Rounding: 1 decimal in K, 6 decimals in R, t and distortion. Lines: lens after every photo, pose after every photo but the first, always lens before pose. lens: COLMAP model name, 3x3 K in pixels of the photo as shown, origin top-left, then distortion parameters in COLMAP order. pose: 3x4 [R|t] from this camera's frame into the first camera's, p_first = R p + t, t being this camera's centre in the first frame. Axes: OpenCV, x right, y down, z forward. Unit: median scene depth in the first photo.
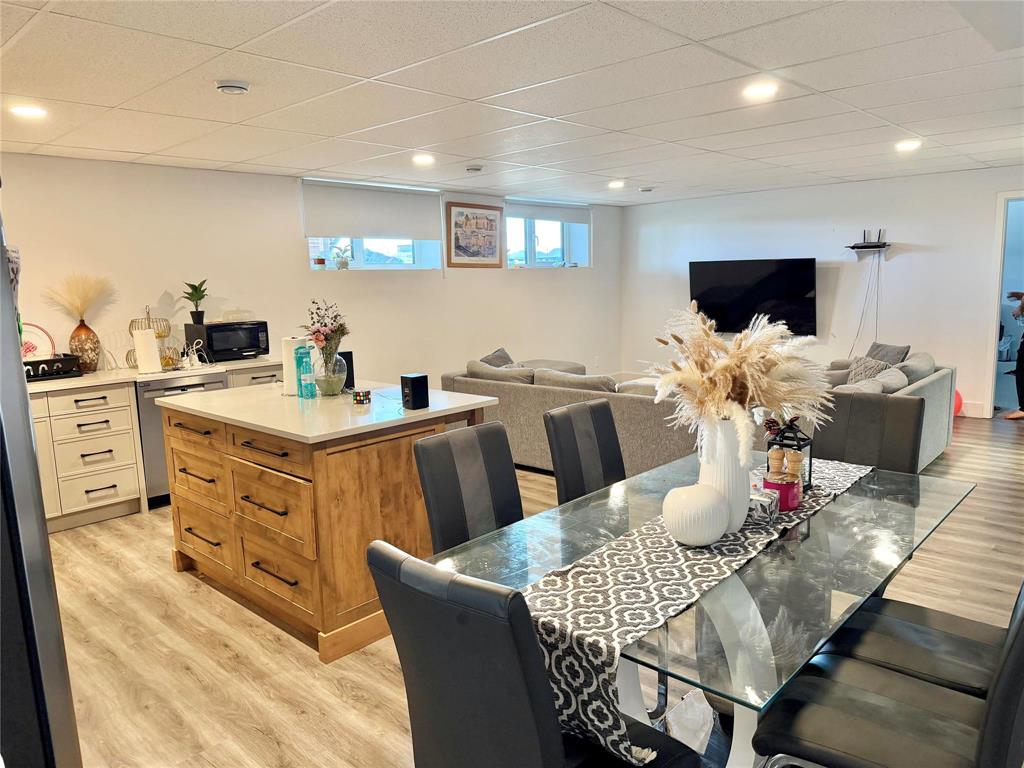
lens RADIAL K [[716.3, 0, 518.4], [0, 716.3, 386.2], [0, 0, 1]] dist [0.054532, -0.056251]
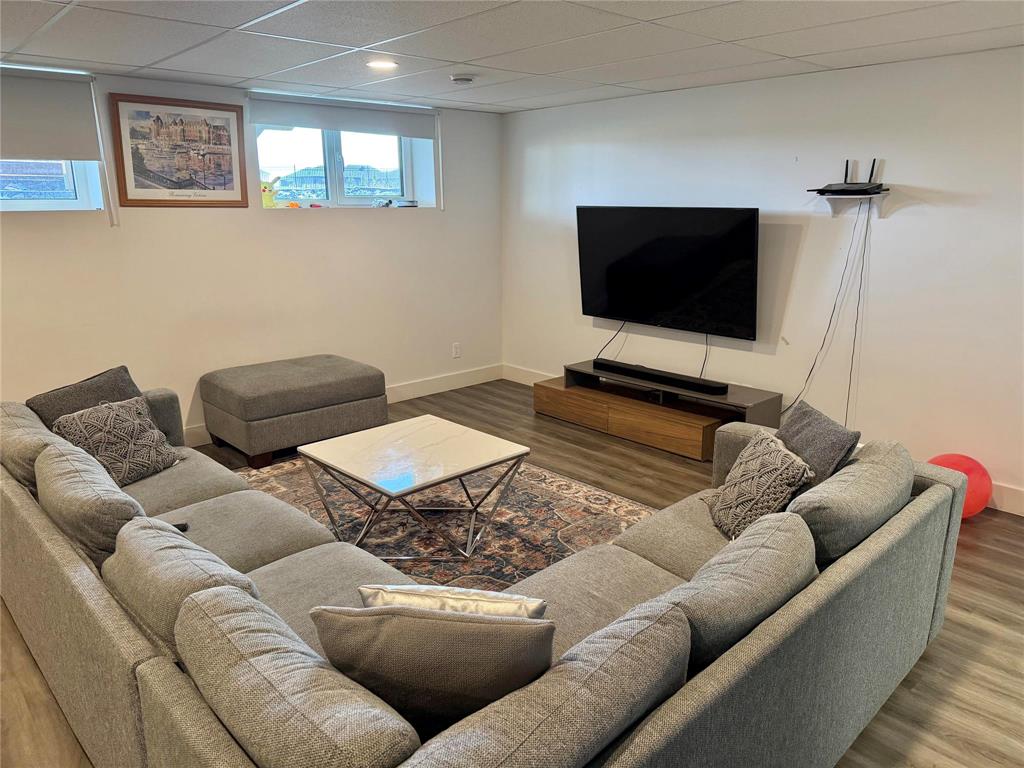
lens RADIAL K [[716.3, 0, 508.1], [0, 716.3, 380.9], [0, 0, 1]] dist [0.054532, -0.056251]
pose [[0.996215, 0.044740, -0.074520, 0.263680], [-0.037155, 0.994271, 0.100221, -0.091436], [0.078577, -0.097073, 0.992171, 0.403579]]
